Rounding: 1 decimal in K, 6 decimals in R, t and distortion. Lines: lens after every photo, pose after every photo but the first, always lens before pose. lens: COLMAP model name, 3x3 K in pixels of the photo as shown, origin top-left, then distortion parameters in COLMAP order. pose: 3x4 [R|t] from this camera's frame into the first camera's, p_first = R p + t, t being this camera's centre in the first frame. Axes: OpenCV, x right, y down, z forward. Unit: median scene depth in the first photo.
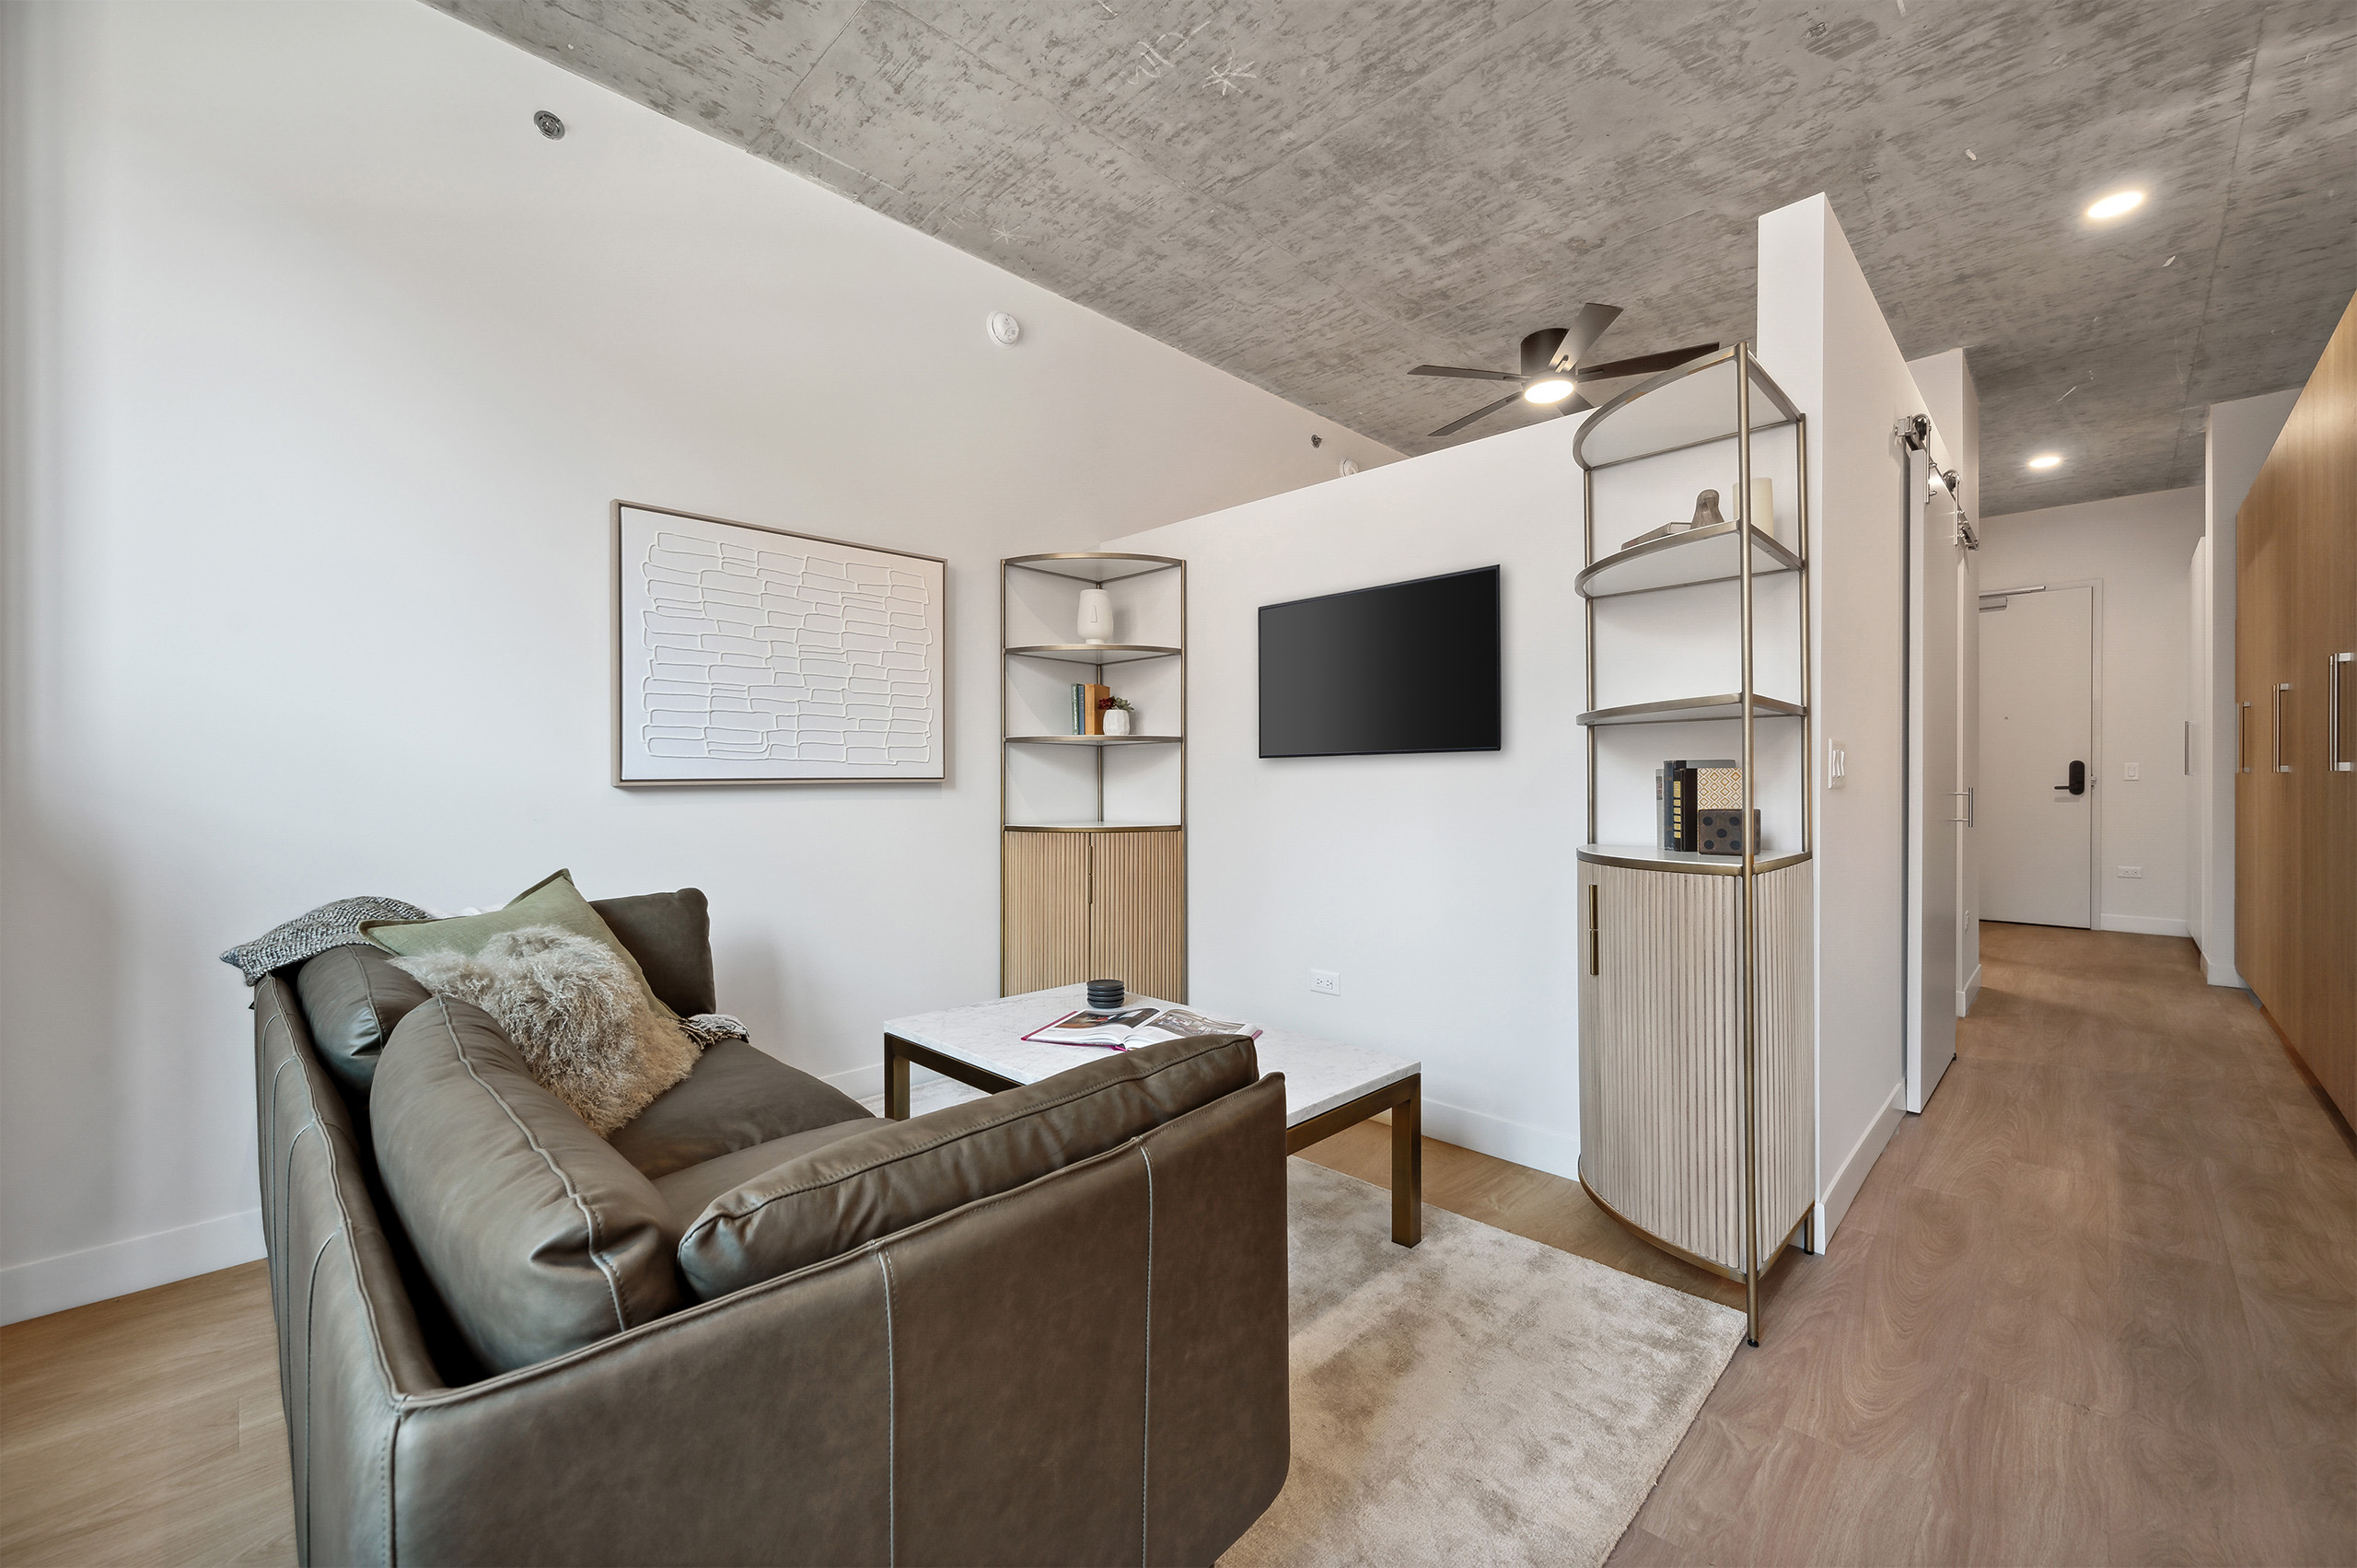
lens RADIAL K [[939.3, 0, 1169.6], [0, 939.3, 788.6], [0, 0, 1]] dist [-0.001317, 0.000004]
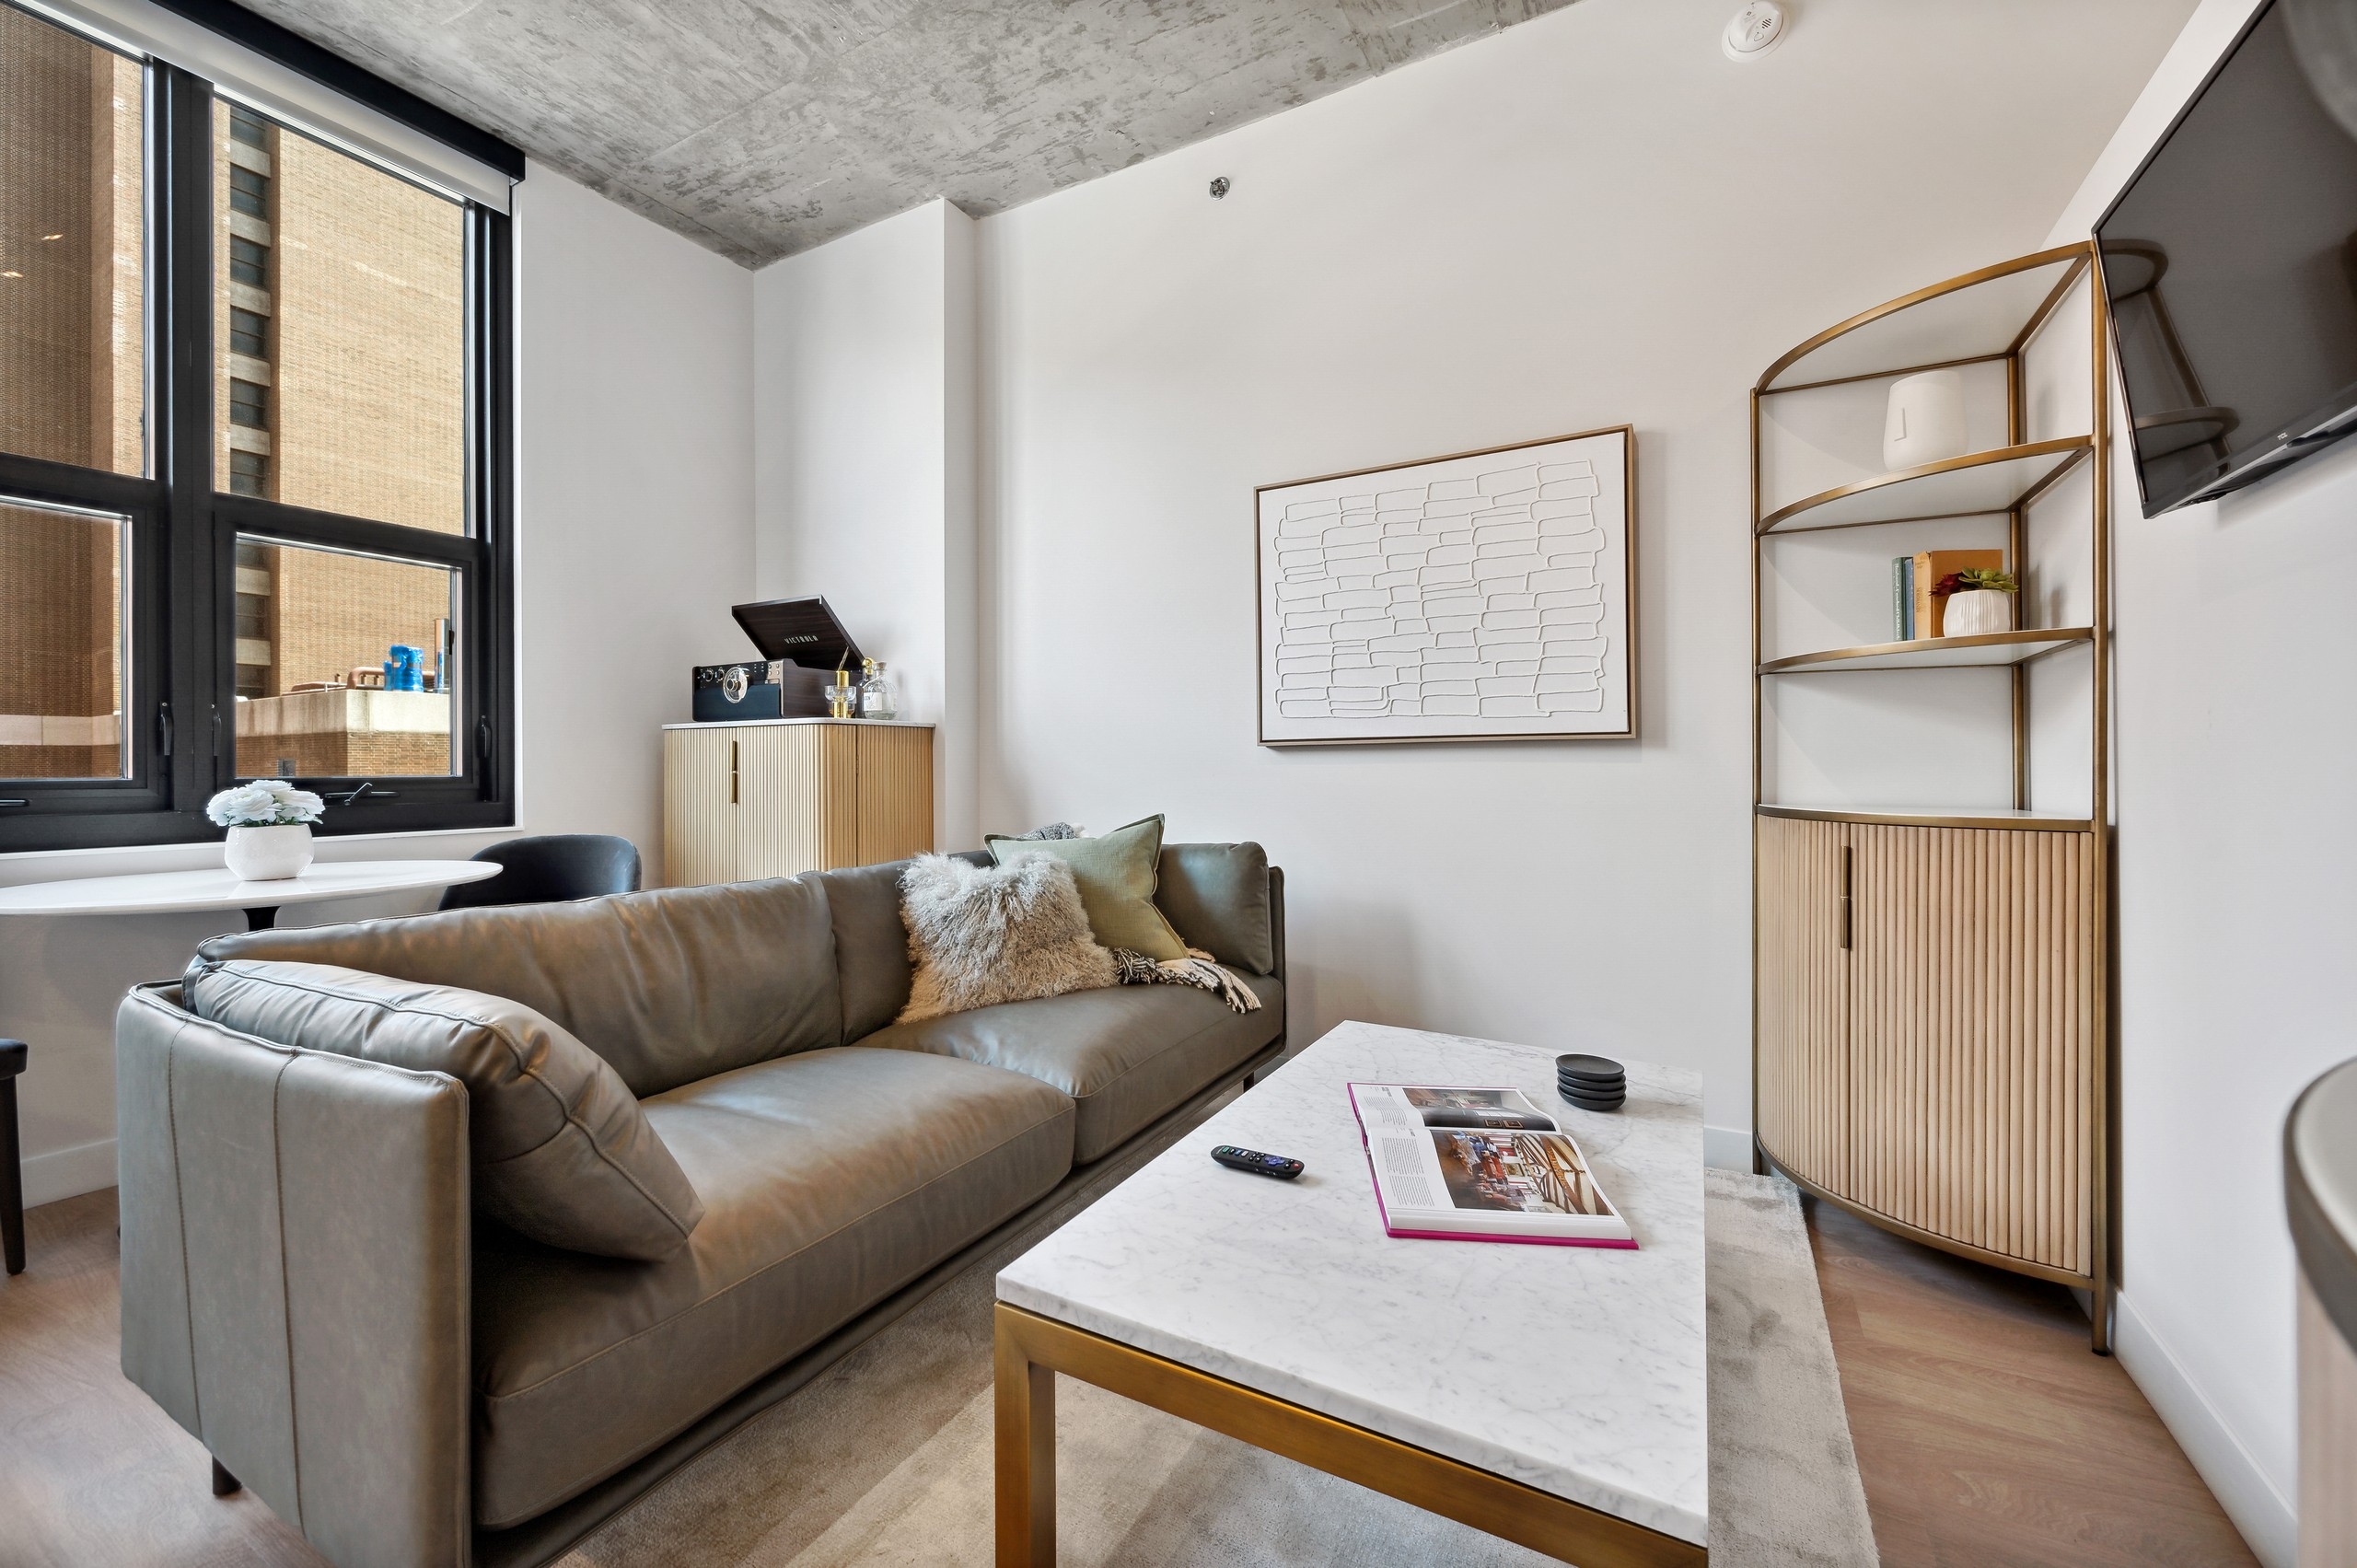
lens RADIAL K [[939.3, 0, 1174.1], [0, 939.3, 763.8], [0, 0, 1]] dist [-0.001317, 0.000004]
pose [[0.272047, 0.002384, -0.962281, 0.350369], [-0.005777, 0.999983, 0.000844, 0.014007], [0.962267, 0.005329, 0.272056, 0.471486]]
